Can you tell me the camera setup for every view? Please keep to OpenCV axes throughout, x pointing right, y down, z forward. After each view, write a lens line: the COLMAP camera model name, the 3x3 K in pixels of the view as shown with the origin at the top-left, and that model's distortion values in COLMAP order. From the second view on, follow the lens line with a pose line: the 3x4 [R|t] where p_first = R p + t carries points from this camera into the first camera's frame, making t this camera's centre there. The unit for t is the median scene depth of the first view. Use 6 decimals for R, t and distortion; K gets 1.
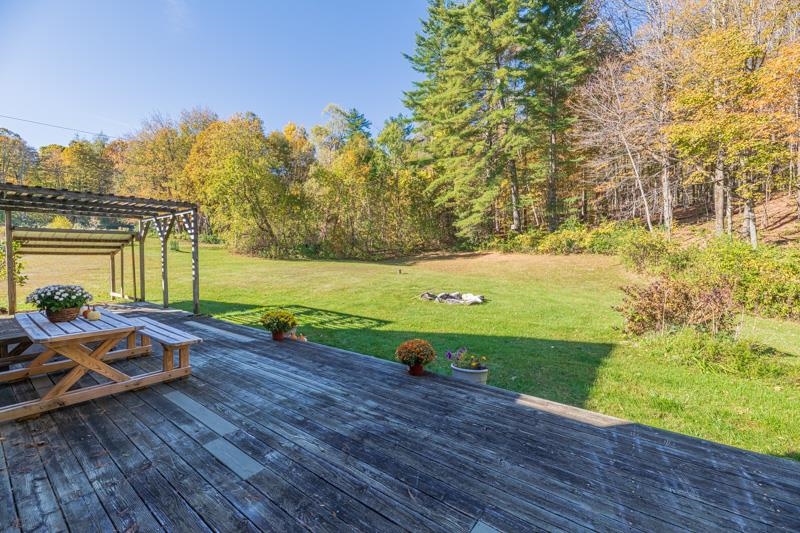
lens RADIAL K [[322.9, 0, 401.1], [0, 322.9, 256.9], [0, 0, 1]] dist [-0.001074, -0.000042]
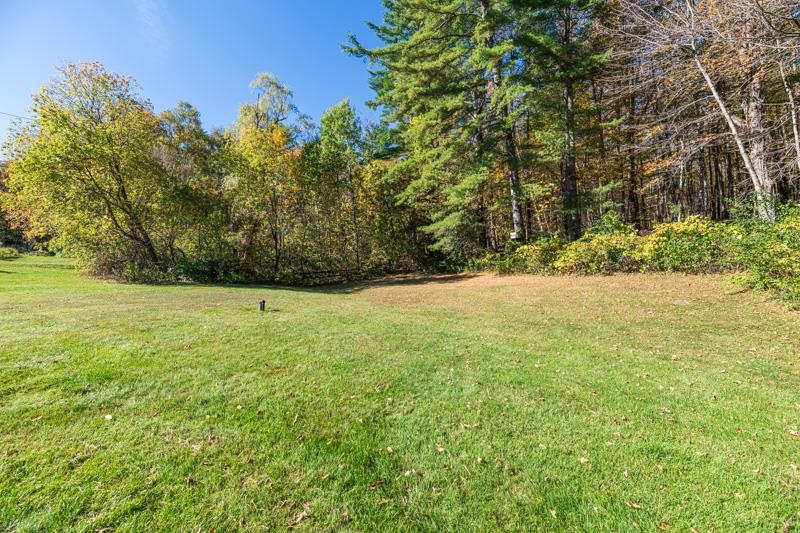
lens RADIAL K [[322.9, 0, 401.1], [0, 322.9, 256.9], [0, 0, 1]] dist [-0.001074, -0.000042]
pose [[0.999970, 0.000365, -0.007719, 0.128540], [-0.001019, 0.996392, -0.084863, 0.009053], [0.007660, 0.084868, 0.996363, 0.358605]]
